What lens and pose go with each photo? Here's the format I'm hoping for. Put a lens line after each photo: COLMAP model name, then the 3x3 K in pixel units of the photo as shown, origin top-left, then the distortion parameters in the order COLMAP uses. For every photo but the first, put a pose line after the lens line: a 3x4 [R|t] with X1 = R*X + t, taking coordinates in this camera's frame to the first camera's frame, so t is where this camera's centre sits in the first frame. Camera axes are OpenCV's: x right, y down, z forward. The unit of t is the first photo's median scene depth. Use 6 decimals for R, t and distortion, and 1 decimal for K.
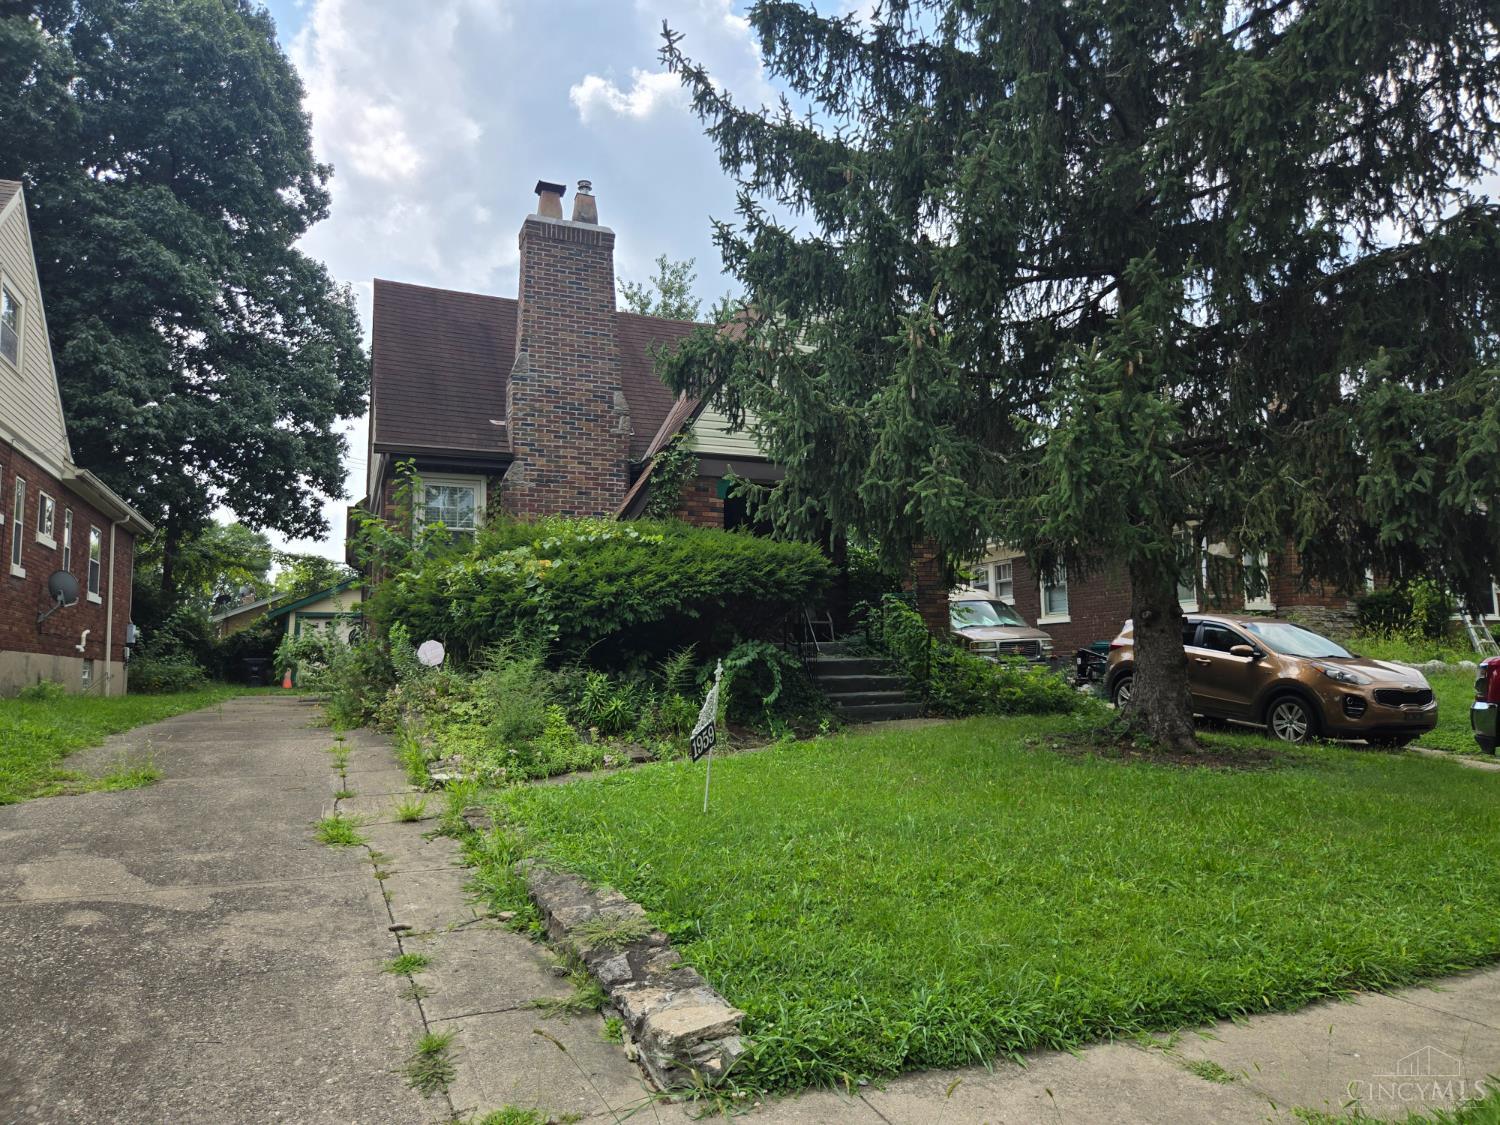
lens RADIAL K [[1026.2, 0, 751.8], [0, 1026.2, 559.2], [0, 0, 1]] dist [0.031417, 0.000082]
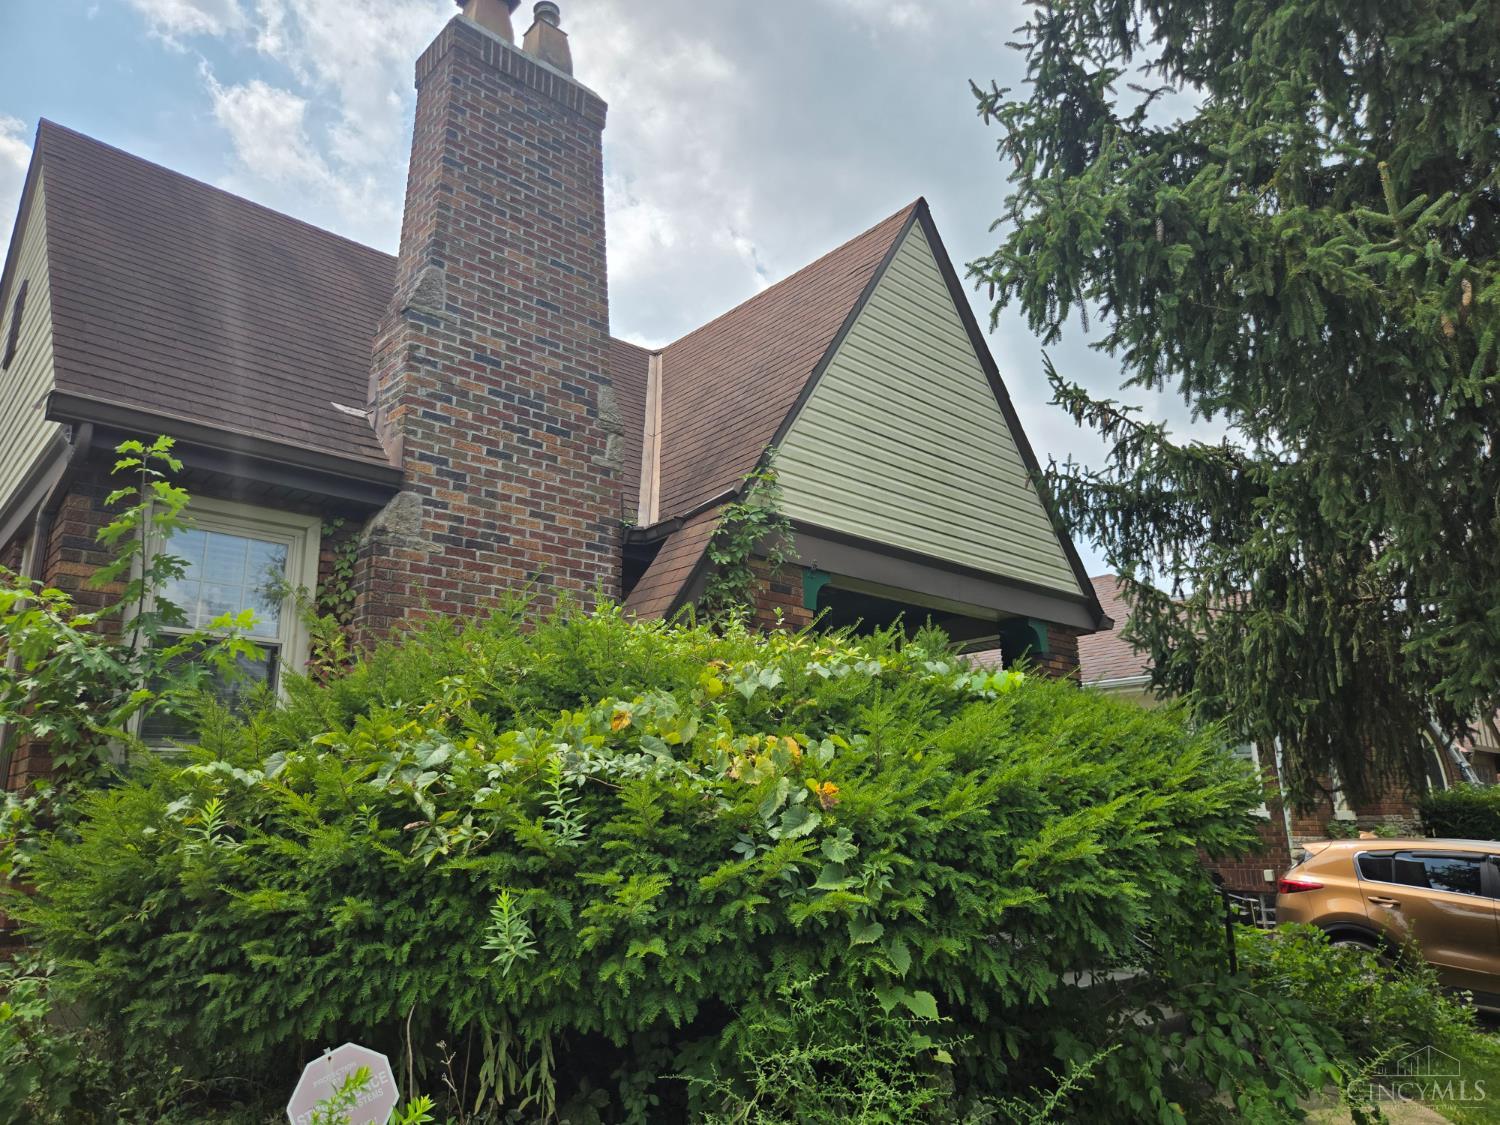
lens RADIAL K [[1026.2, 0, 746.6], [0, 1026.2, 567.9], [0, 0, 1]] dist [0.031417, 0.000082]
pose [[0.938097, 0.083684, 0.336111, -0.235890], [-0.034891, 0.988270, -0.148675, -0.002128], [-0.344610, 0.127744, 0.930014, 0.536541]]
